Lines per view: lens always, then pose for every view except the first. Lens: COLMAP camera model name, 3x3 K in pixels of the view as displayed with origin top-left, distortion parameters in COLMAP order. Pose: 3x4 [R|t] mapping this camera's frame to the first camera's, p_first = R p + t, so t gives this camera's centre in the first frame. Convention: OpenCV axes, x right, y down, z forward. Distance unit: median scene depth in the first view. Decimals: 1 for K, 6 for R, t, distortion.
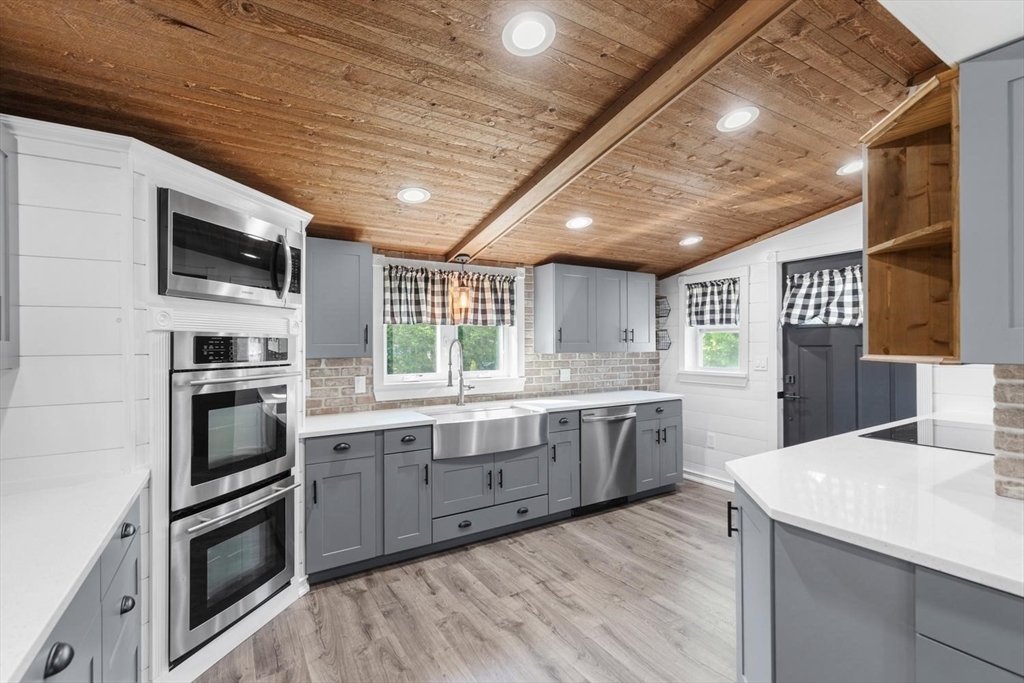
lens RADIAL K [[470.7, 0, 511.4], [0, 470.7, 343.4], [0, 0, 1]] dist [0.009188, -0.000959]
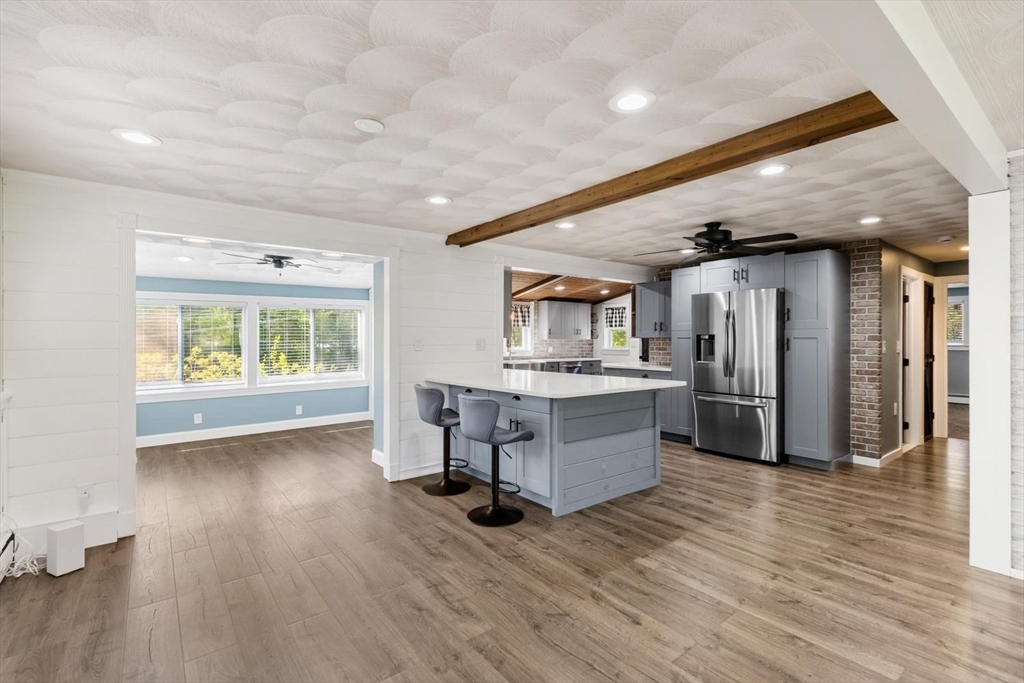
lens RADIAL K [[470.7, 0, 511.2], [0, 470.7, 339.0], [0, 0, 1]] dist [0.009188, -0.000959]
pose [[0.995020, 0.007682, 0.099384, -0.309274], [-0.008270, 0.999951, 0.005507, 0.008156], [-0.099336, -0.006302, 0.995034, -1.266172]]
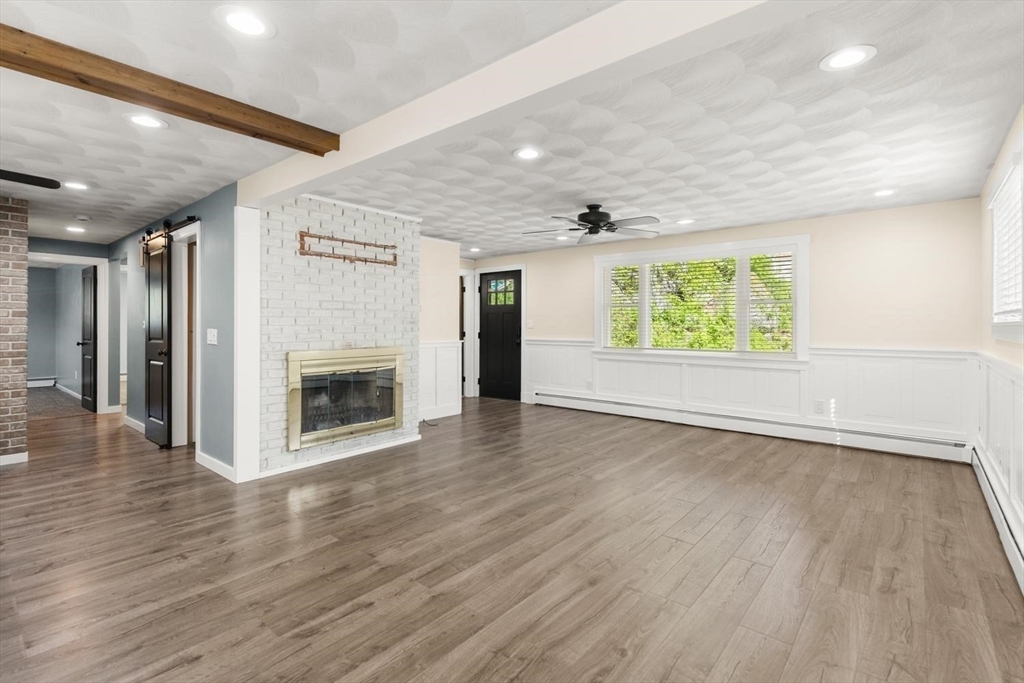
lens RADIAL K [[470.7, 0, 527.8], [0, 470.7, 324.8], [0, 0, 1]] dist [0.009188, -0.000959]
pose [[-0.317678, 0.008426, 0.948161, -0.603144], [-0.003728, 0.999942, -0.010136, 0.033752], [-0.948191, -0.006755, -0.317629, -0.908248]]
